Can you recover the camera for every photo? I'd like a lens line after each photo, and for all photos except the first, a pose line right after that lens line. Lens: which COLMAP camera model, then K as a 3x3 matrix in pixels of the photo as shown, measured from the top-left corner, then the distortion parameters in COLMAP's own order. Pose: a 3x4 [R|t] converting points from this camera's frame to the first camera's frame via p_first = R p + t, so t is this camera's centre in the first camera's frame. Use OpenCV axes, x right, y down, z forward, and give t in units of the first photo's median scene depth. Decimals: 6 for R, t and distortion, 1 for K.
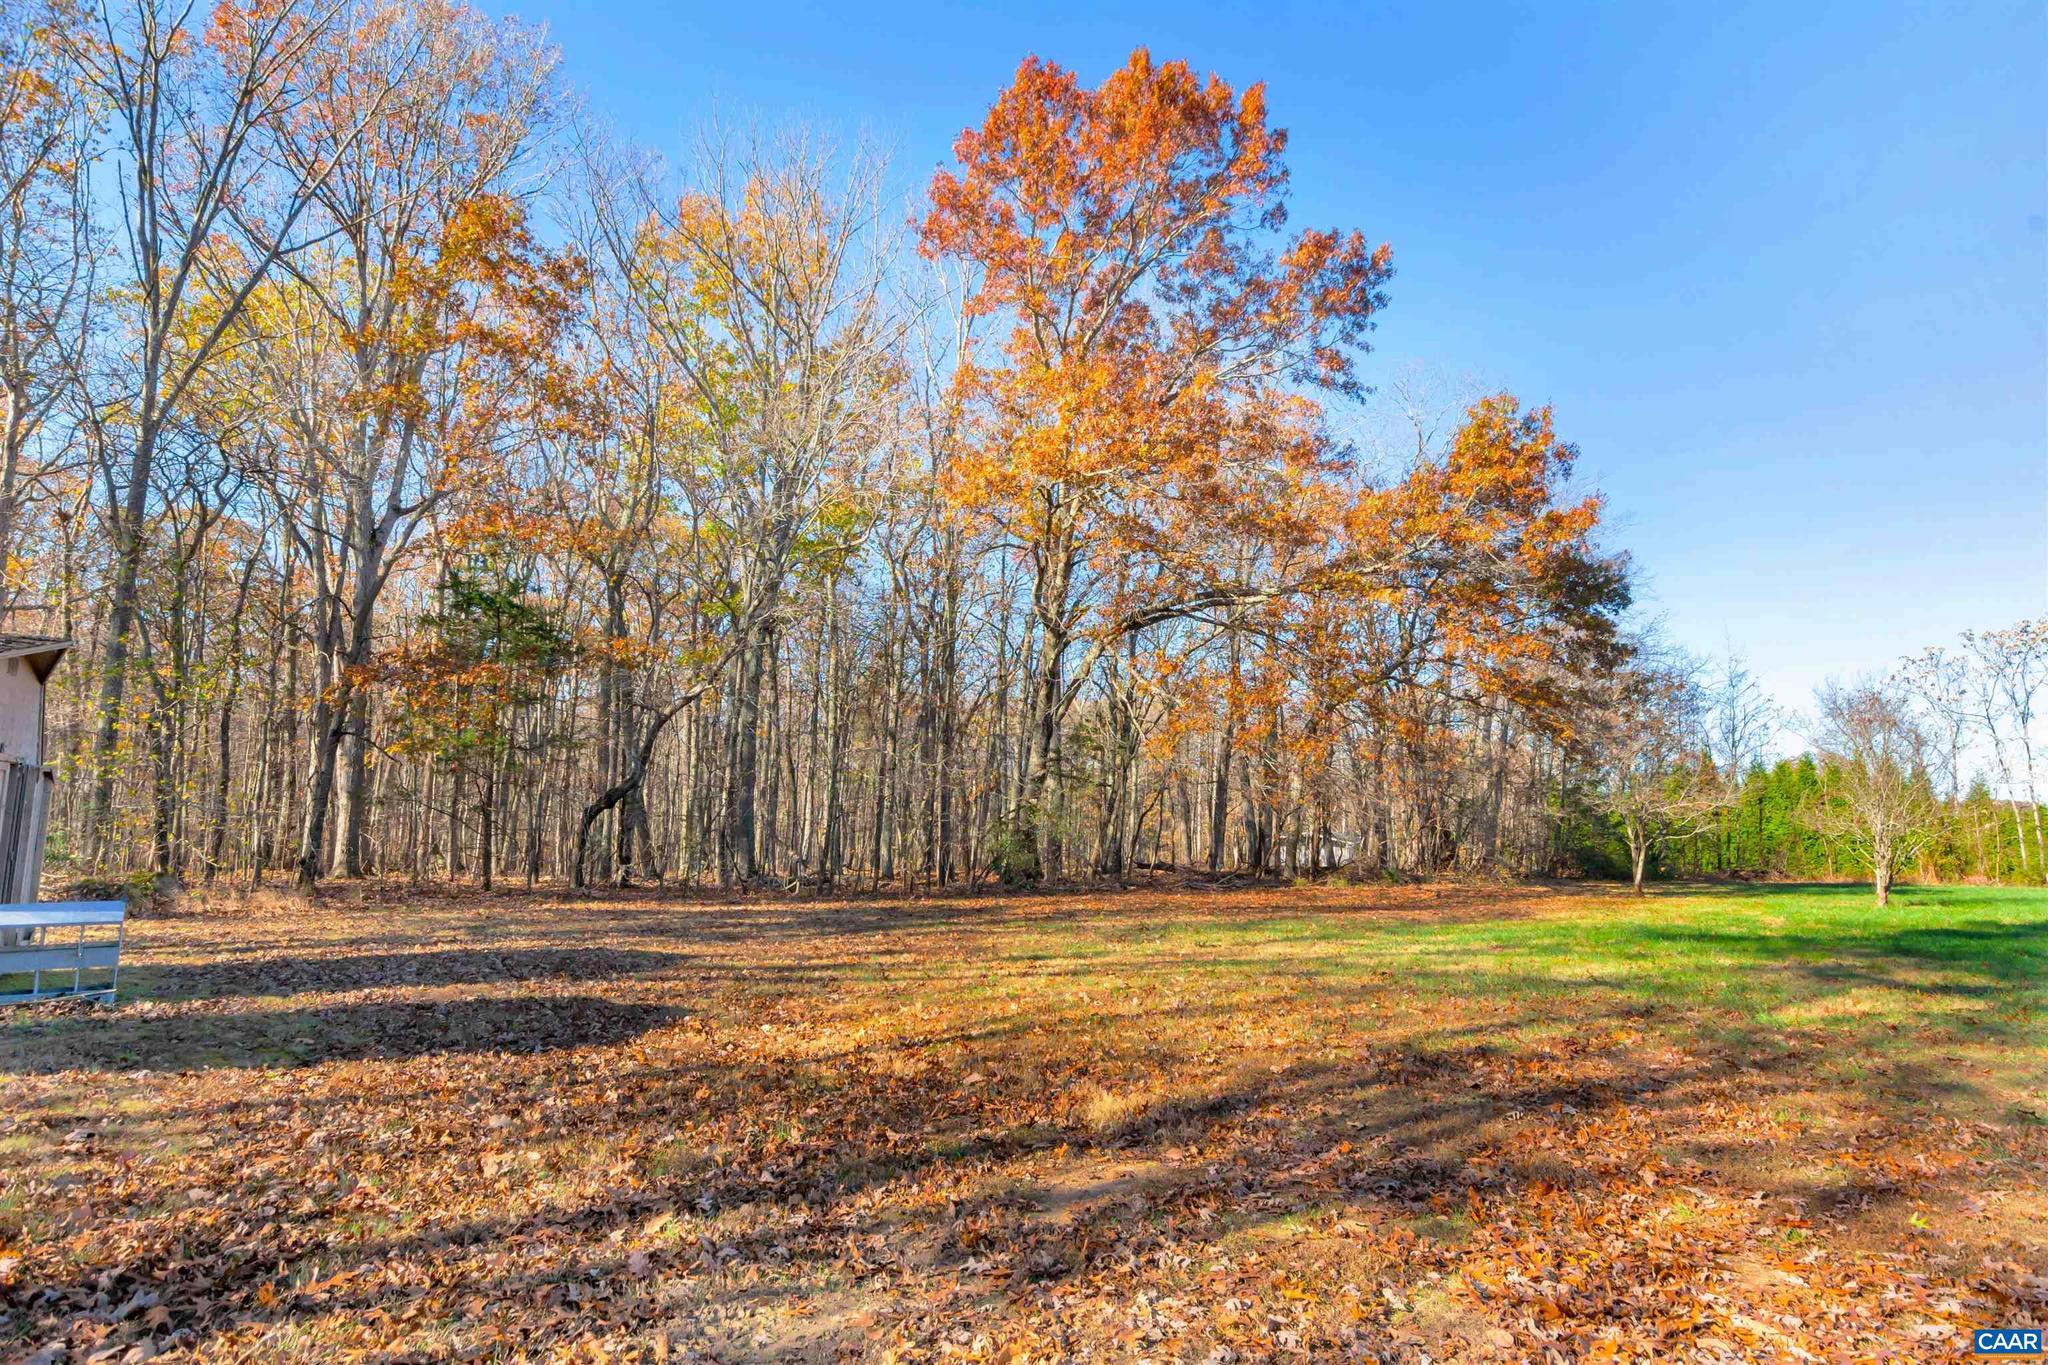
lens RADIAL K [[1142.2, 0, 1024.0], [0, 1142.2, 682.5], [0, 0, 1]] dist [0.001250, -0.001196]
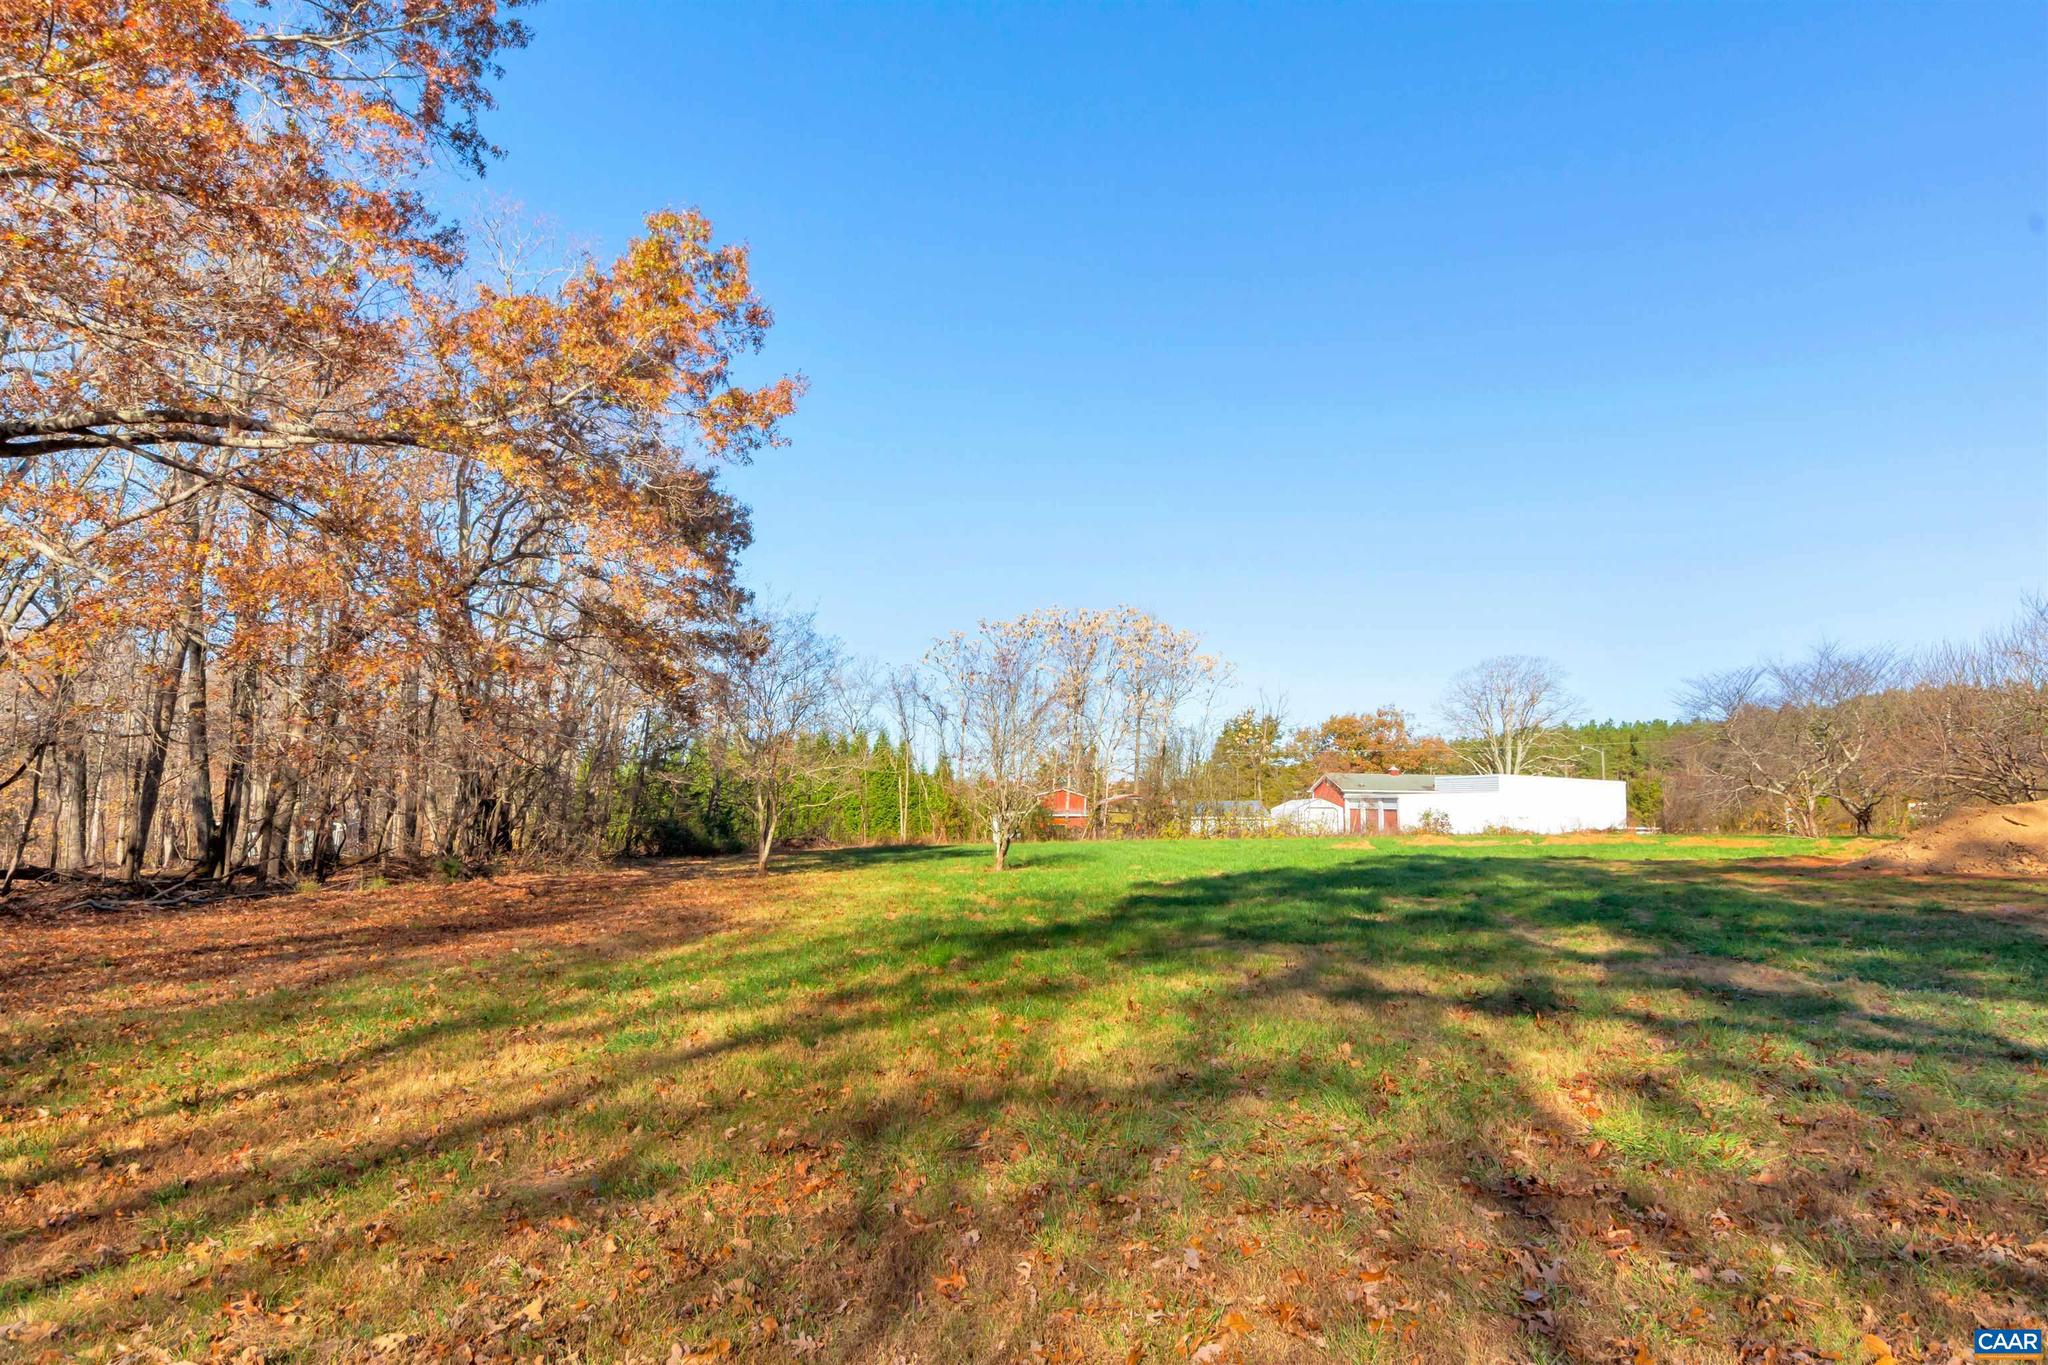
lens RADIAL K [[1142.2, 0, 1024.0], [0, 1142.2, 682.5], [0, 0, 1]] dist [0.001250, -0.001196]
pose [[0.671292, 0.058653, 0.738869, 0.025108], [-0.072938, 0.997253, -0.012897, 0.034119], [-0.737595, -0.045234, 0.673726, 0.245665]]
